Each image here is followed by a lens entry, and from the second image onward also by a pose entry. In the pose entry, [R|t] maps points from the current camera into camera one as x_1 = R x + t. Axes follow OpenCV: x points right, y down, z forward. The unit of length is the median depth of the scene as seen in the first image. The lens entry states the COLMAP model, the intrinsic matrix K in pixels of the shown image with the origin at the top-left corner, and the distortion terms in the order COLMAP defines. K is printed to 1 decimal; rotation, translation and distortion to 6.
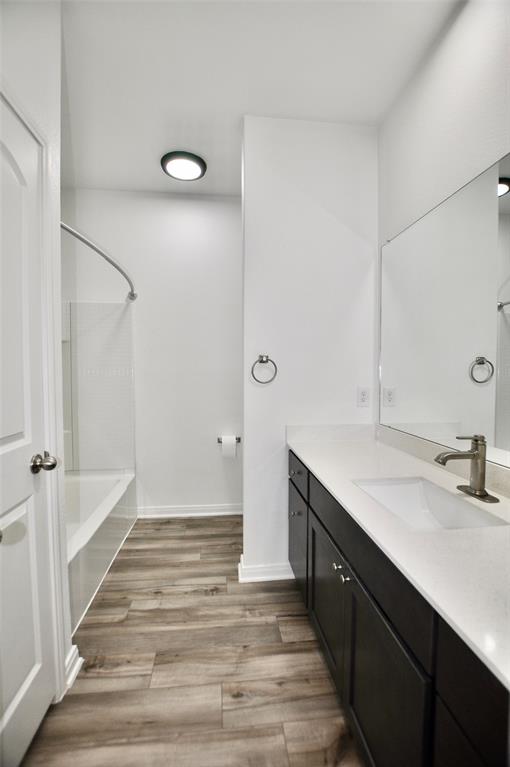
lens RADIAL K [[345.6, 0, 252.0], [0, 345.6, 386.5], [0, 0, 1]] dist [-0.005646, 0.000598]
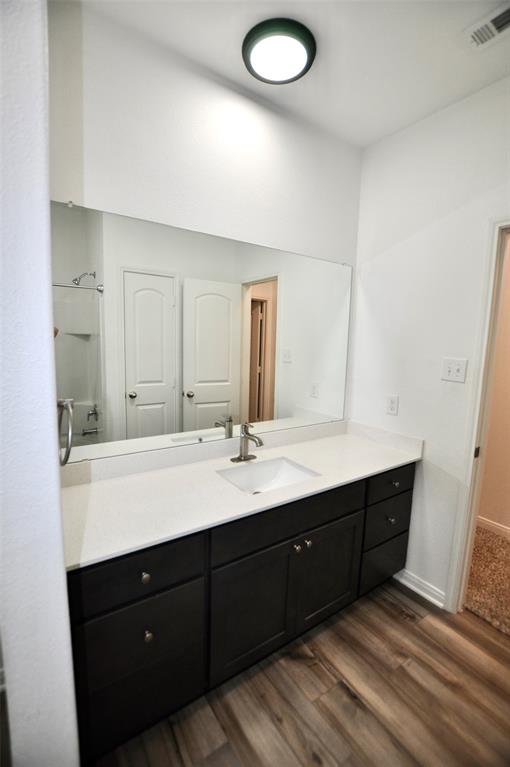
lens RADIAL K [[345.6, 0, 252.4], [0, 345.6, 386.6], [0, 0, 1]] dist [-0.005646, 0.000598]
pose [[-0.485046, -0.118470, 0.866427, -0.651918], [0.011440, 0.989837, 0.141749, -0.226297], [-0.874414, 0.078666, -0.478761, 1.550470]]
